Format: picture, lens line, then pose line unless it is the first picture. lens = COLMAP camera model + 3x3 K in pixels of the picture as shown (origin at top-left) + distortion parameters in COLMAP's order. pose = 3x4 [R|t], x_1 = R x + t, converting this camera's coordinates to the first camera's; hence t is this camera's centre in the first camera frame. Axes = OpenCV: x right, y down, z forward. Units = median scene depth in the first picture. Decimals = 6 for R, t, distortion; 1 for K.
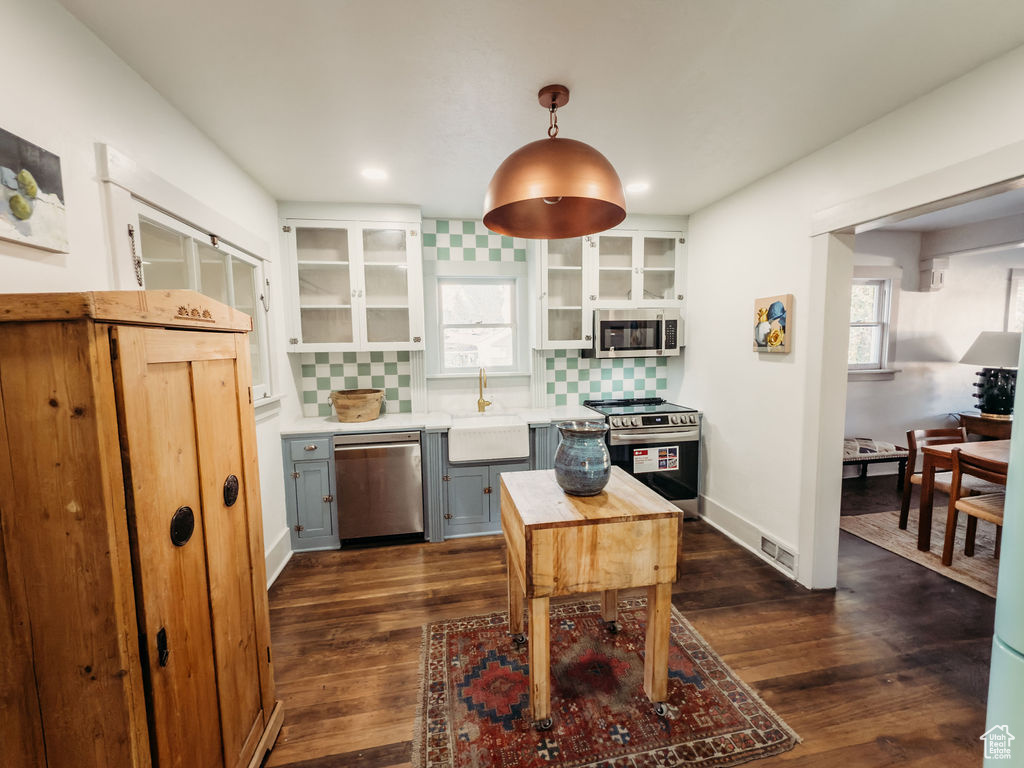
lens RADIAL K [[419.8, 0, 512.0], [0, 419.8, 384.0], [0, 0, 1]] dist [0.000188, -0.000033]
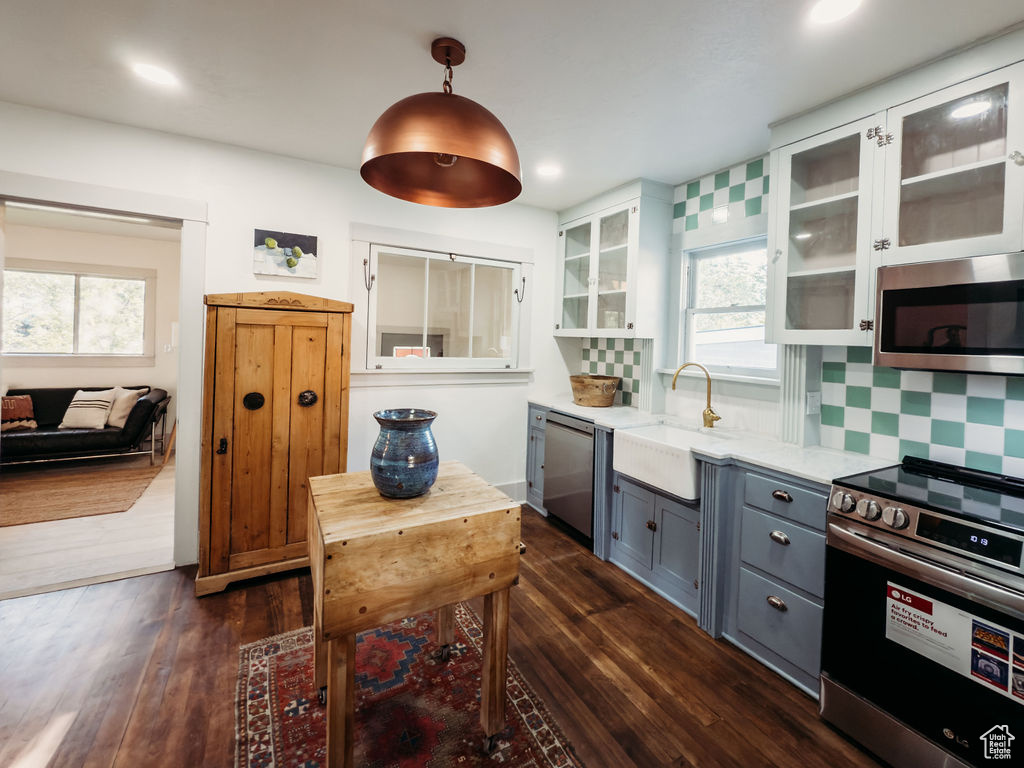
lens RADIAL K [[437.3, 0, 526.9], [0, 437.3, 343.7], [0, 0, 1]] dist [0.000920, 0.000058]
pose [[0.352197, 0.040300, -0.935058, 0.596026], [-0.125612, 0.992069, -0.004555, -0.038357], [0.927458, 0.119059, 0.354466, 0.492817]]
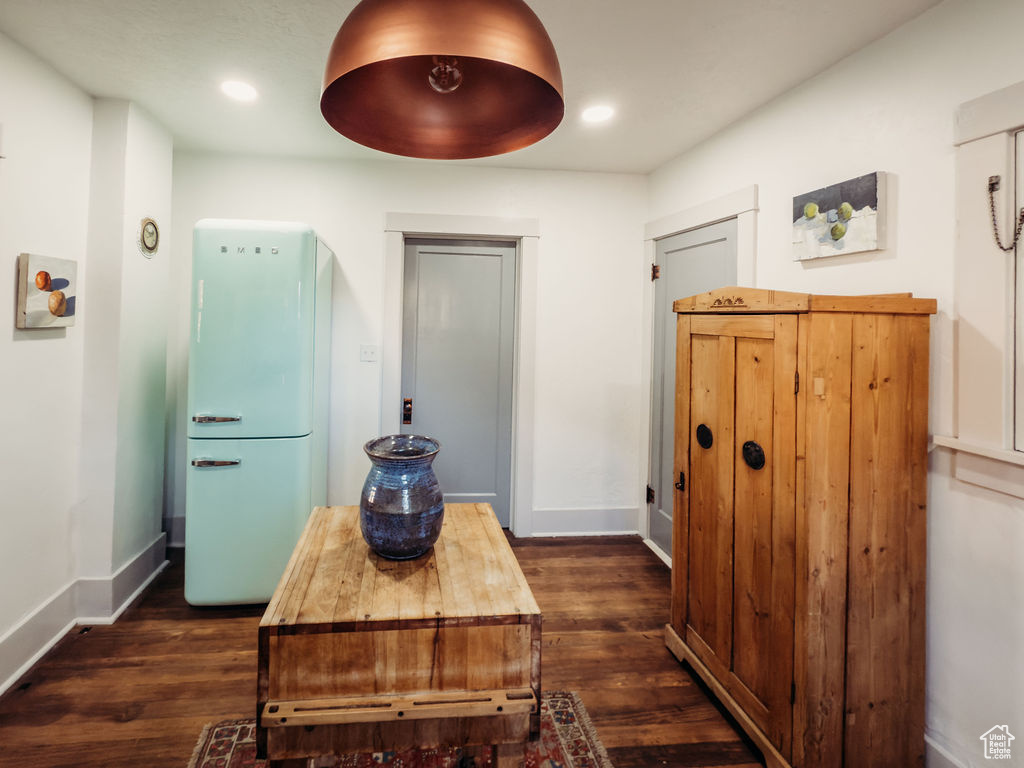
lens RADIAL K [[471.4, 0, 446.8], [0, 471.4, 308.2], [0, 0, 1]] dist [-0.000347, -0.000023]
pose [[-0.997536, -0.003067, 0.070096, 0.025455], [0.002430, 0.996935, 0.078195, -0.098904], [-0.070121, 0.078172, -0.994471, 0.951511]]
